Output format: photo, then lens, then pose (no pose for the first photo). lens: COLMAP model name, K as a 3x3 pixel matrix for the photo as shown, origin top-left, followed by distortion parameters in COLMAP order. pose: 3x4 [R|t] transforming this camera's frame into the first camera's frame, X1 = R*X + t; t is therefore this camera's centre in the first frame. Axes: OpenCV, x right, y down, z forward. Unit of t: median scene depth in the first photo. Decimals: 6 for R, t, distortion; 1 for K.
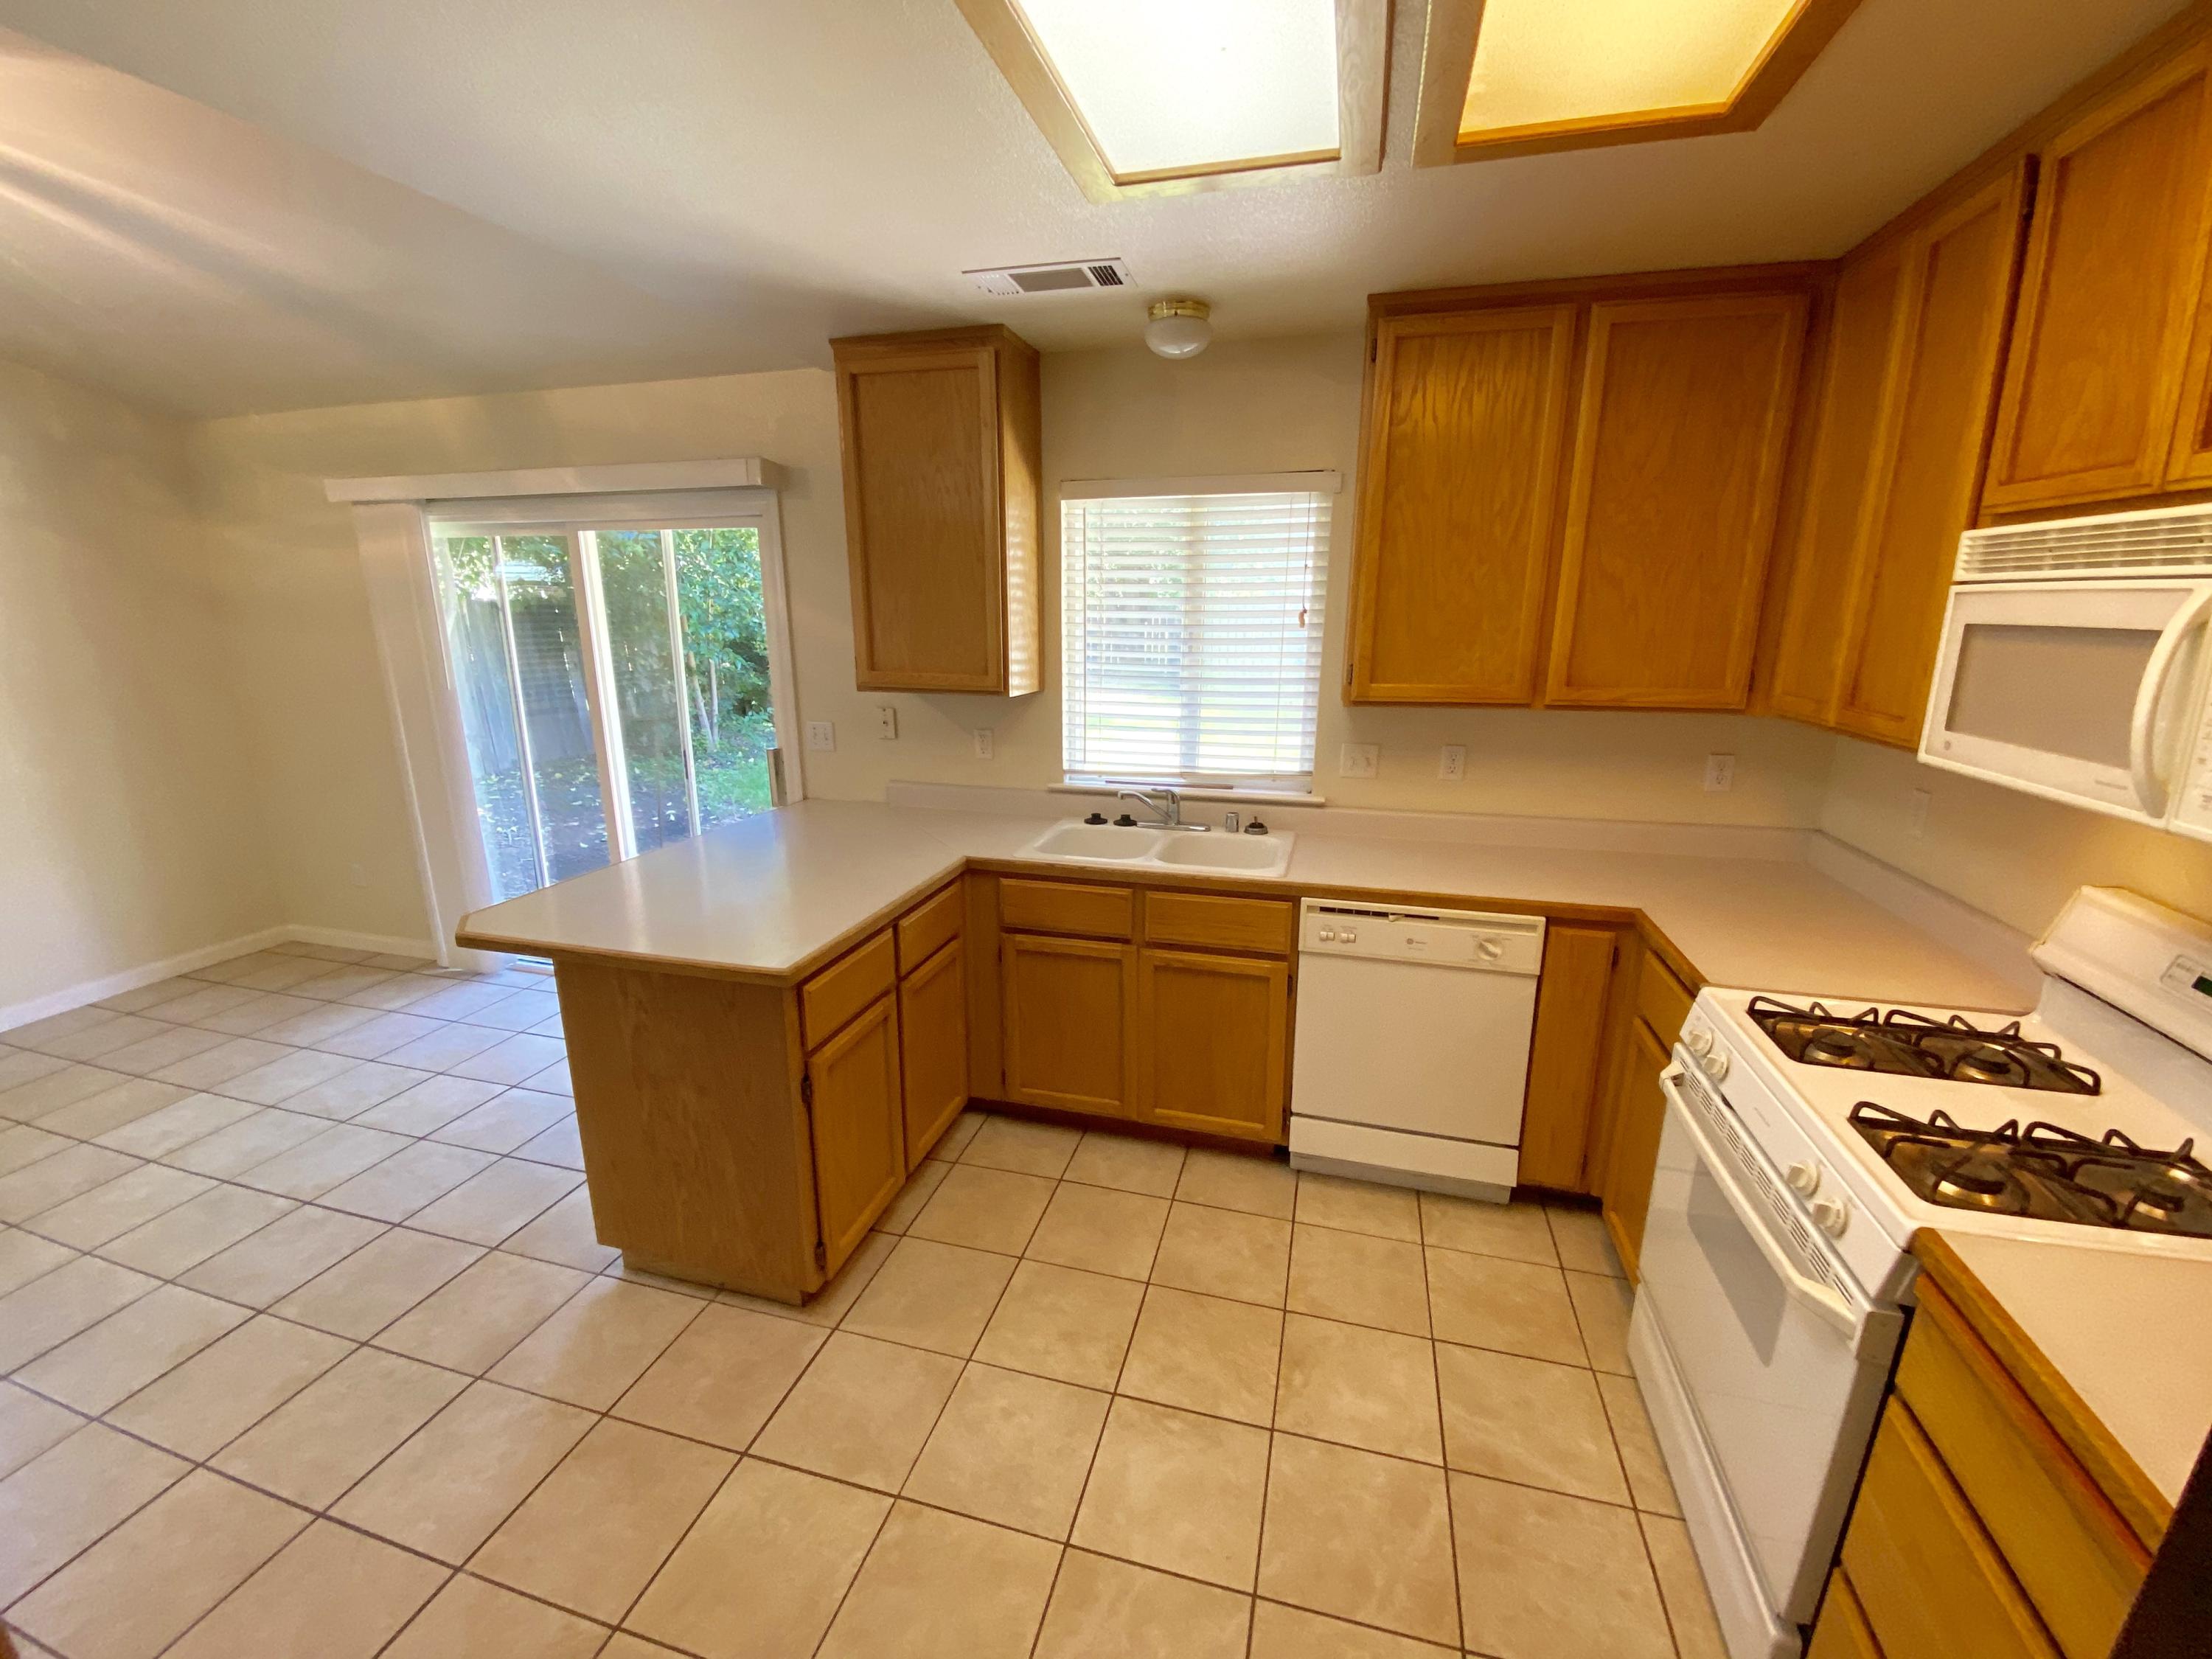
lens RADIAL K [[905.5, 0, 1098.0], [0, 905.5, 830.2], [0, 0, 1]] dist [-0.001295, -0.010520]
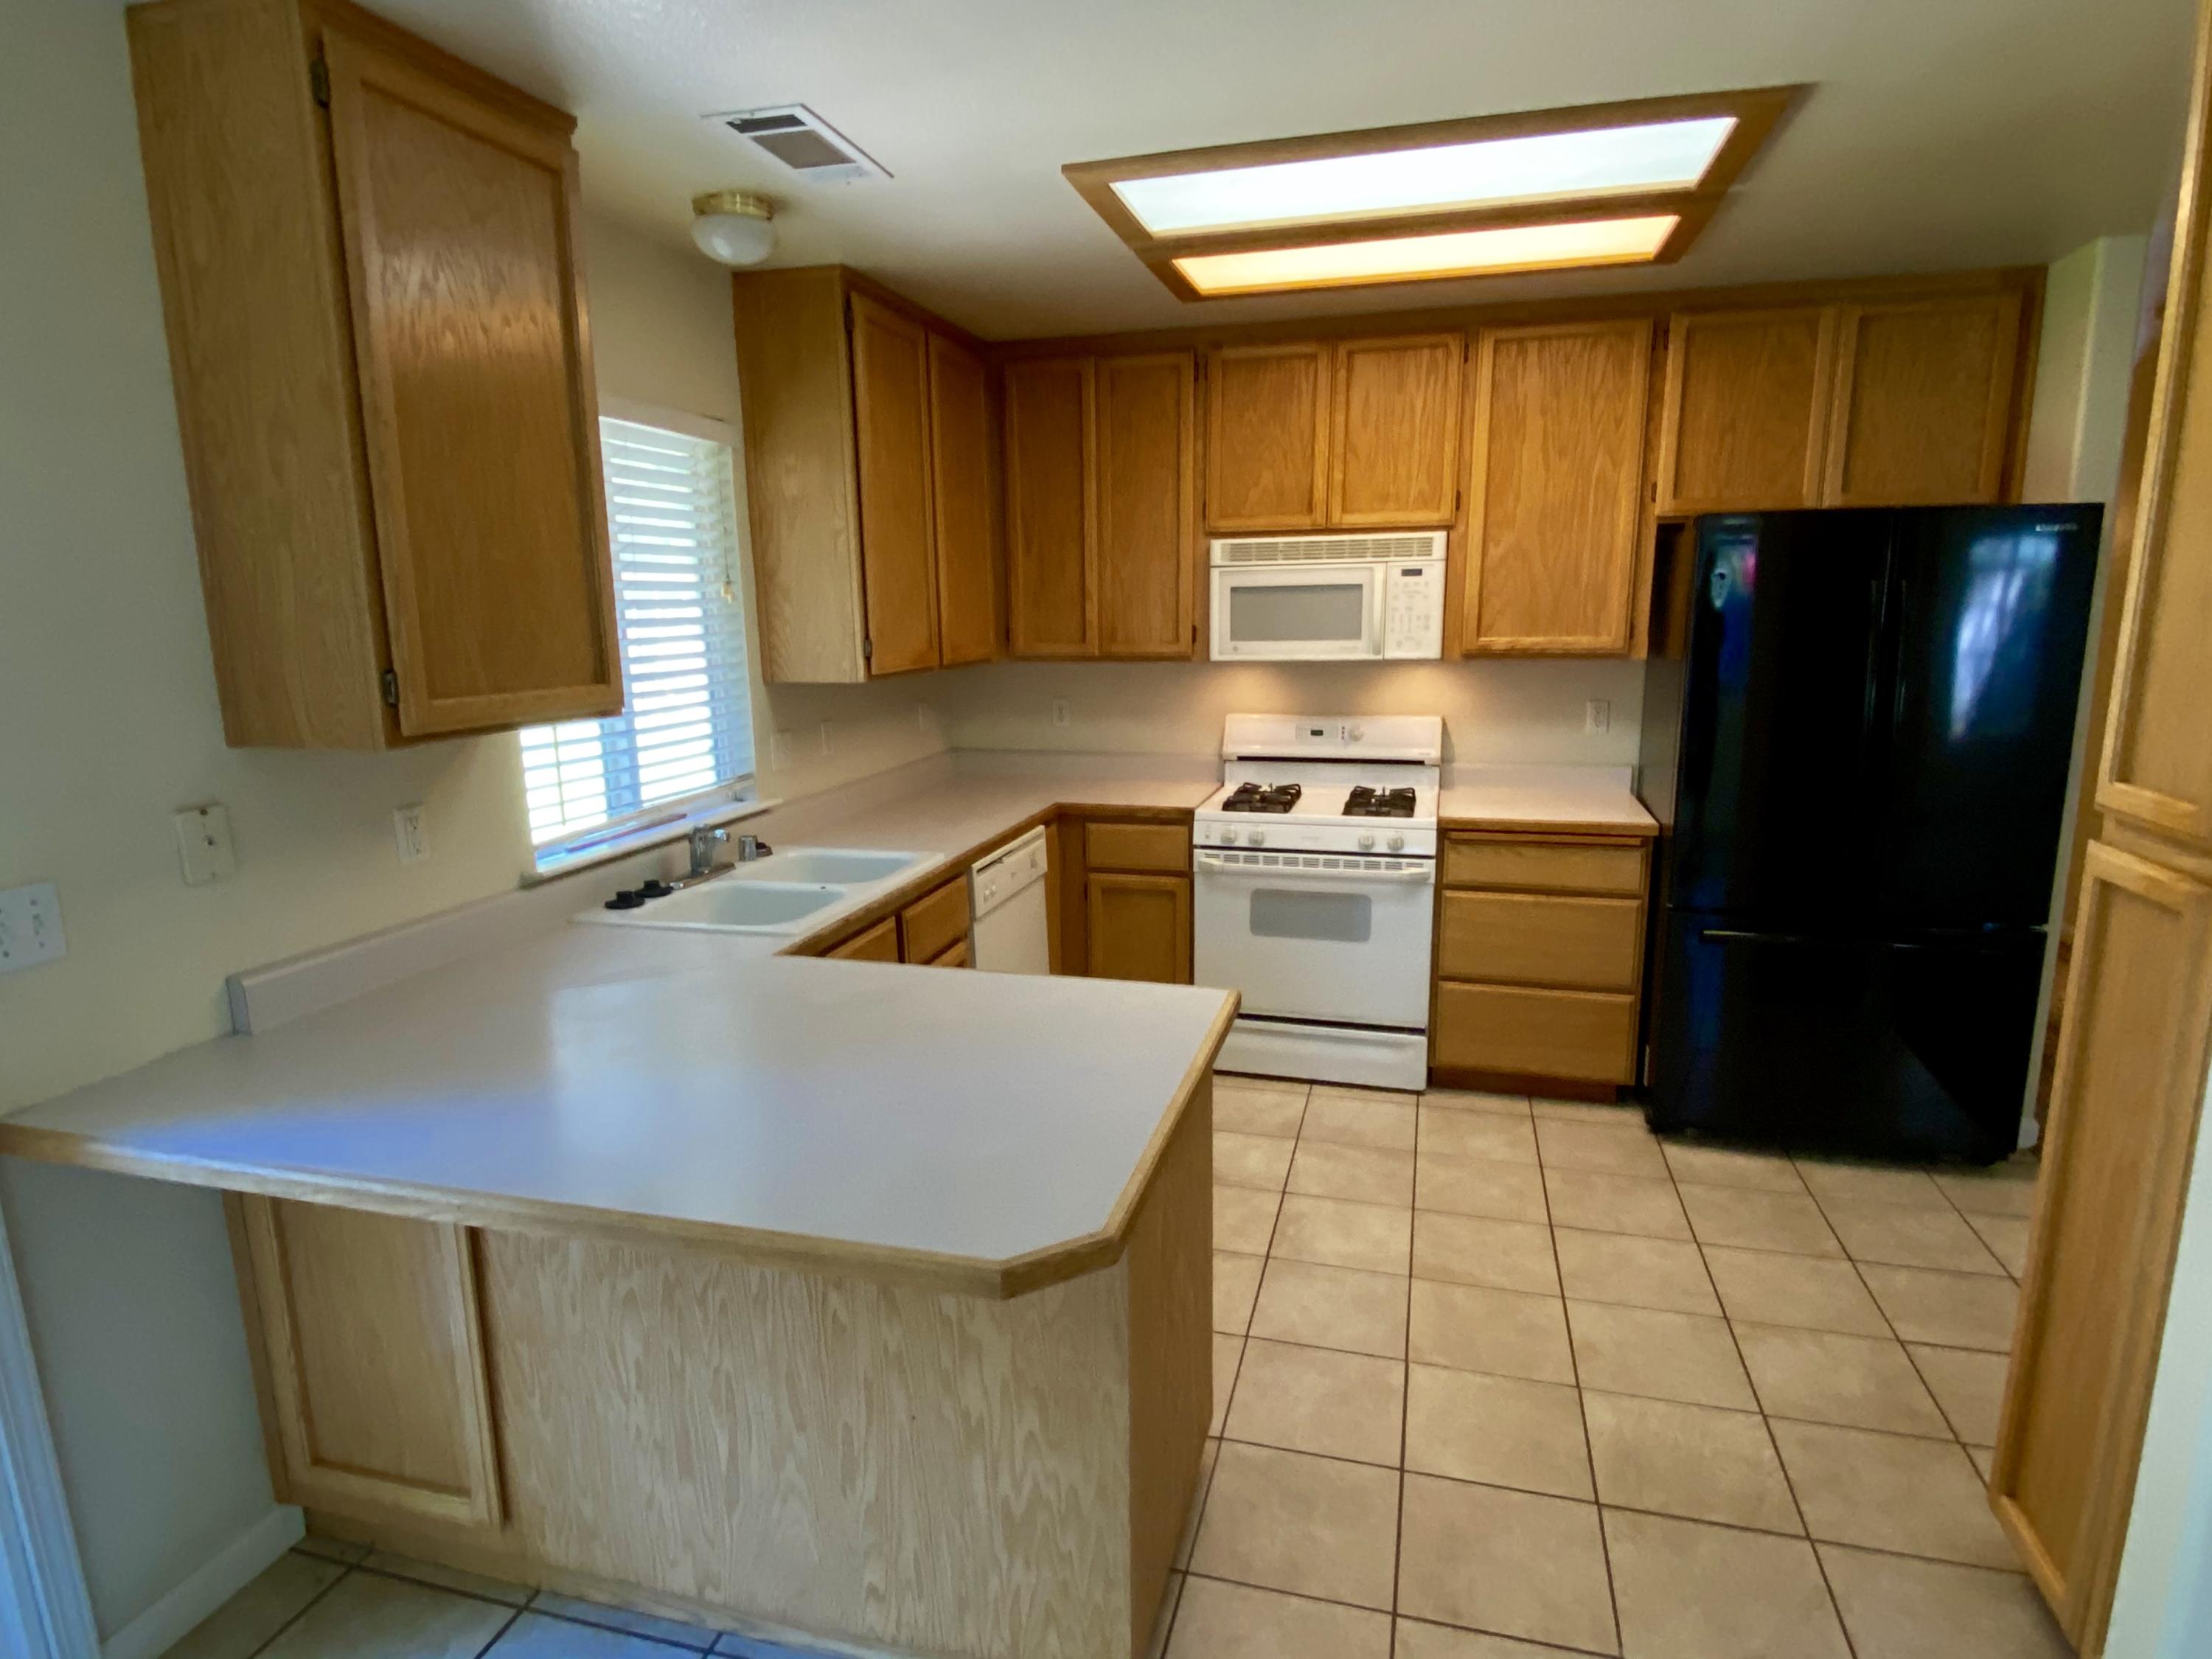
lens RADIAL K [[1239.1, 0, 1106.0], [0, 1239.1, 829.5], [0, 0, 1]] dist [0.098292, -0.000102]
pose [[-0.007169, -0.182029, 0.983267, -1.138055], [0.252620, 0.951068, 0.177910, -0.172310], [-0.967539, 0.249669, 0.039166, 0.795654]]
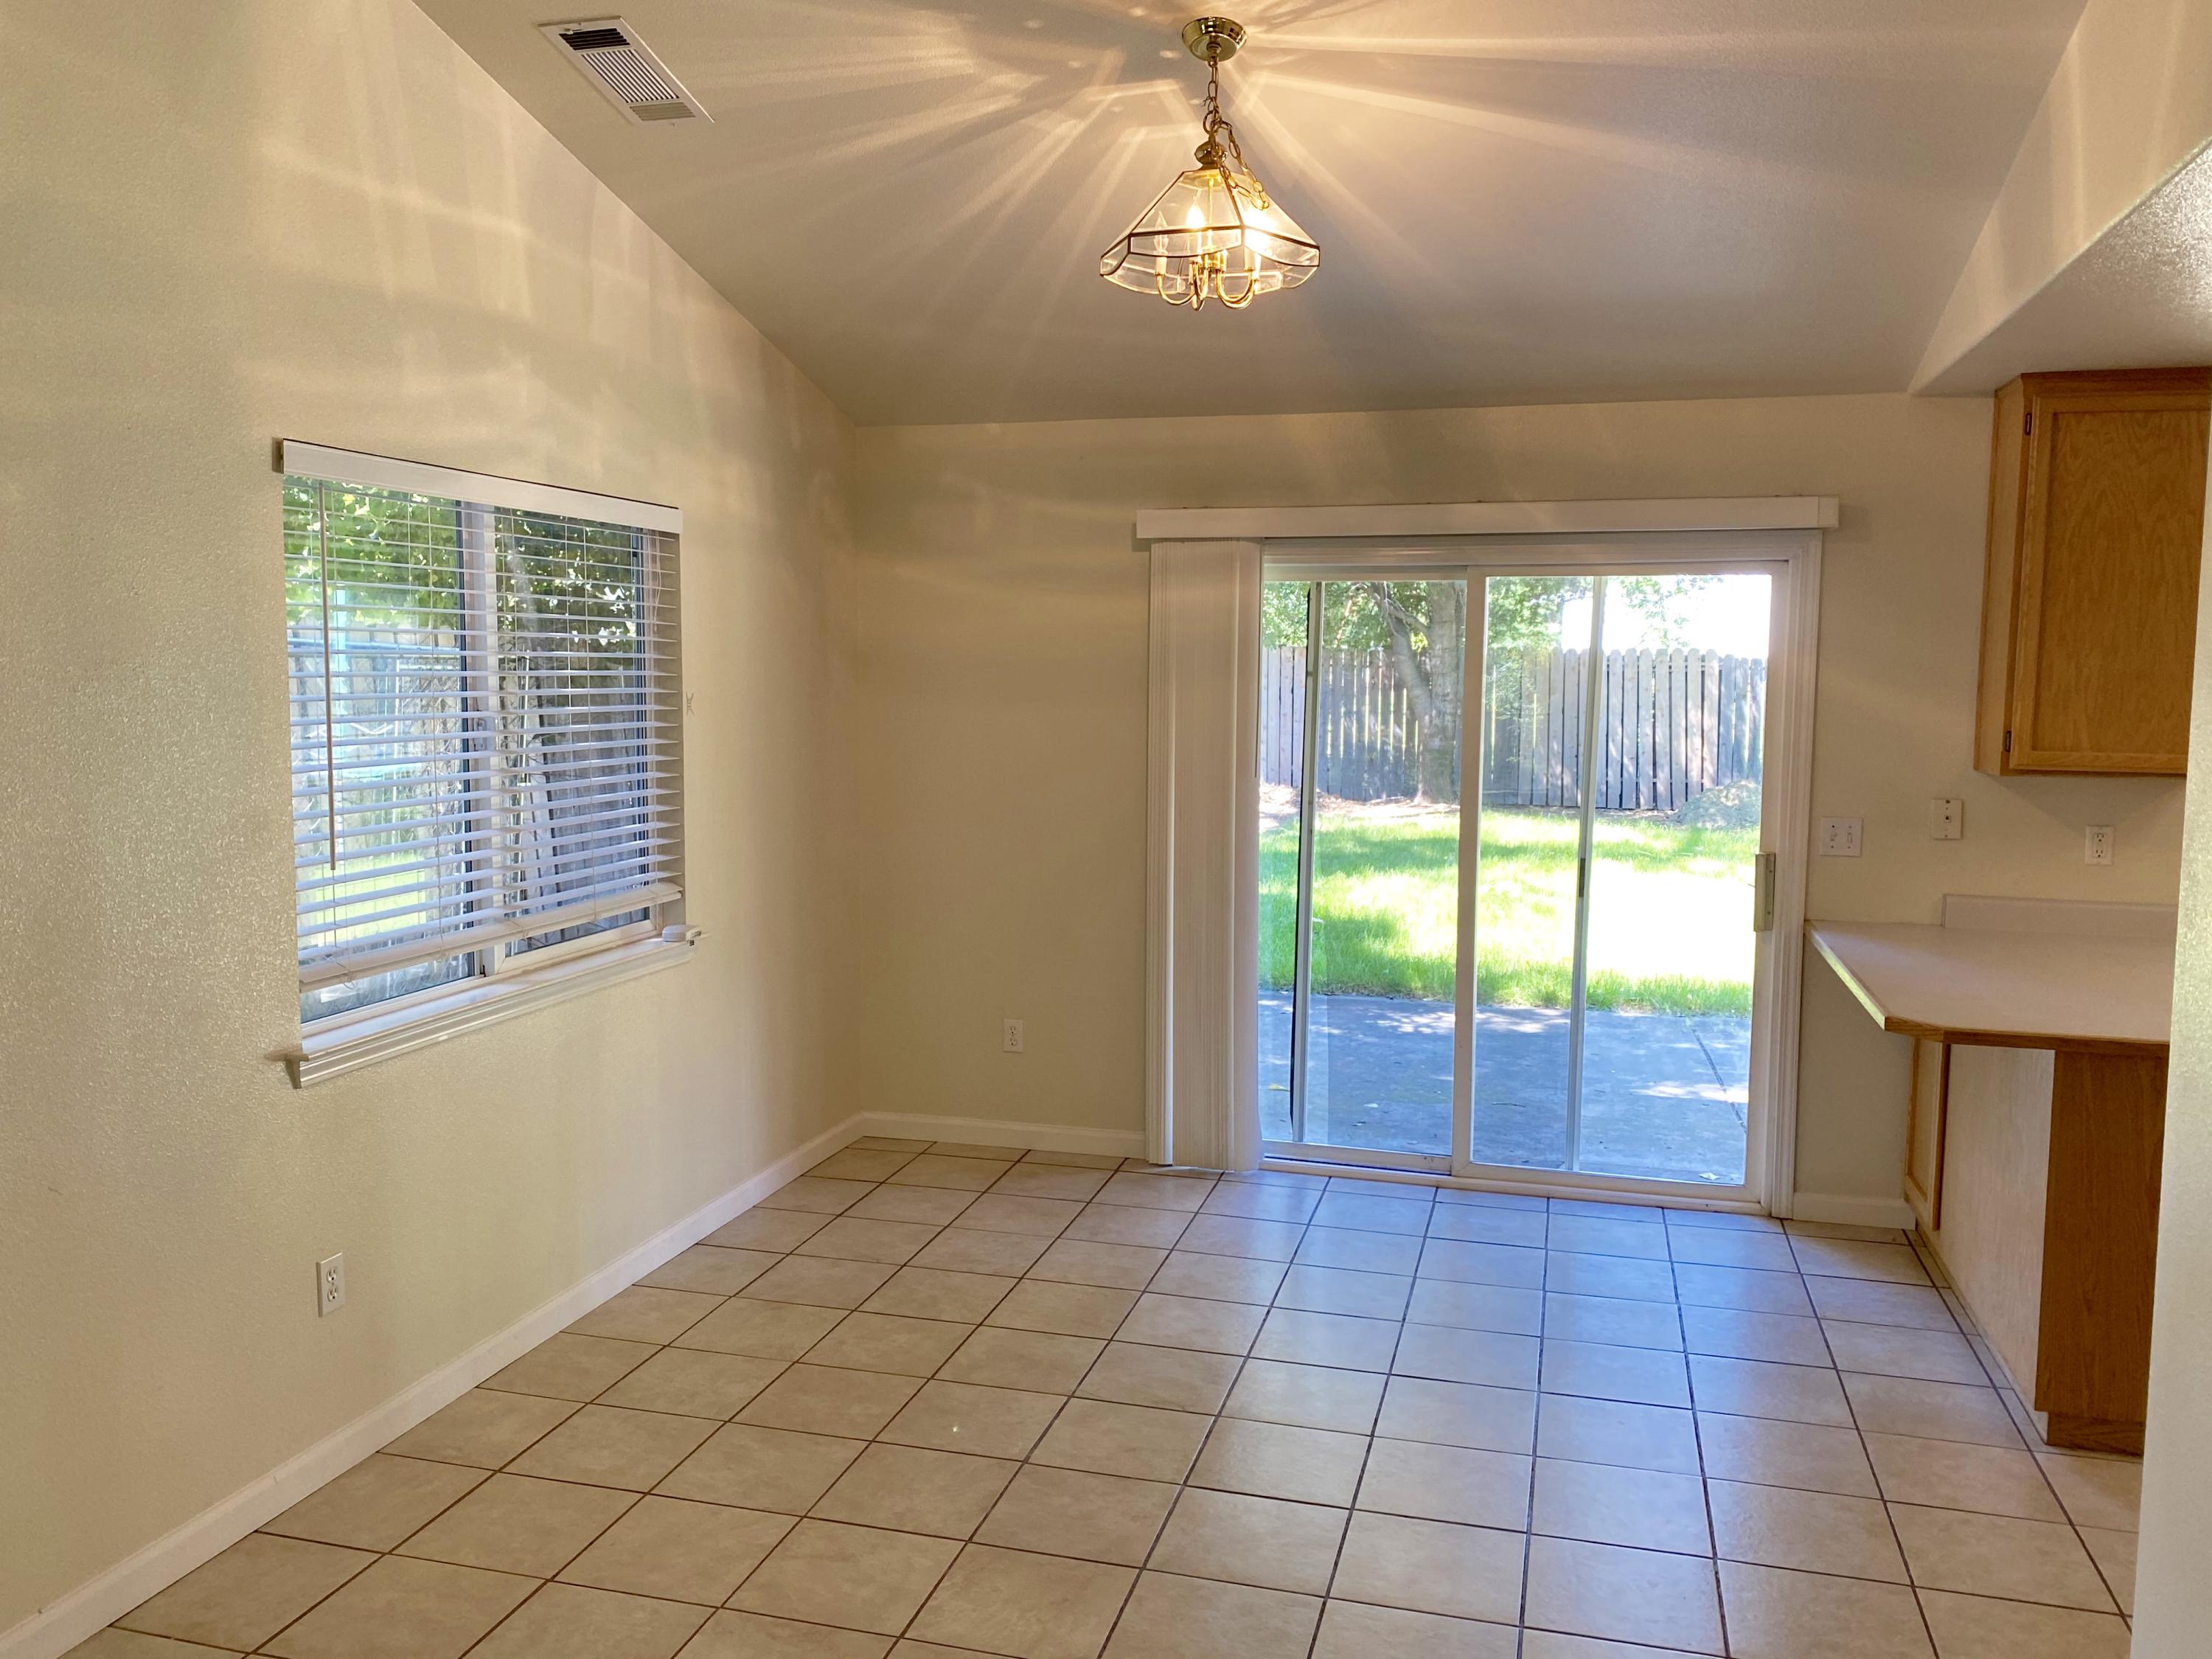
lens RADIAL K [[1736.0, 0, 1103.4], [0, 1736.0, 815.1], [0, 0, 1]] dist [0.037761, -0.012305]
pose [[0.999982, 0.003521, 0.004892, -1.344693], [-0.002725, 0.988041, -0.154168, 0.156670], [-0.005377, 0.154152, 0.988033, -0.675297]]
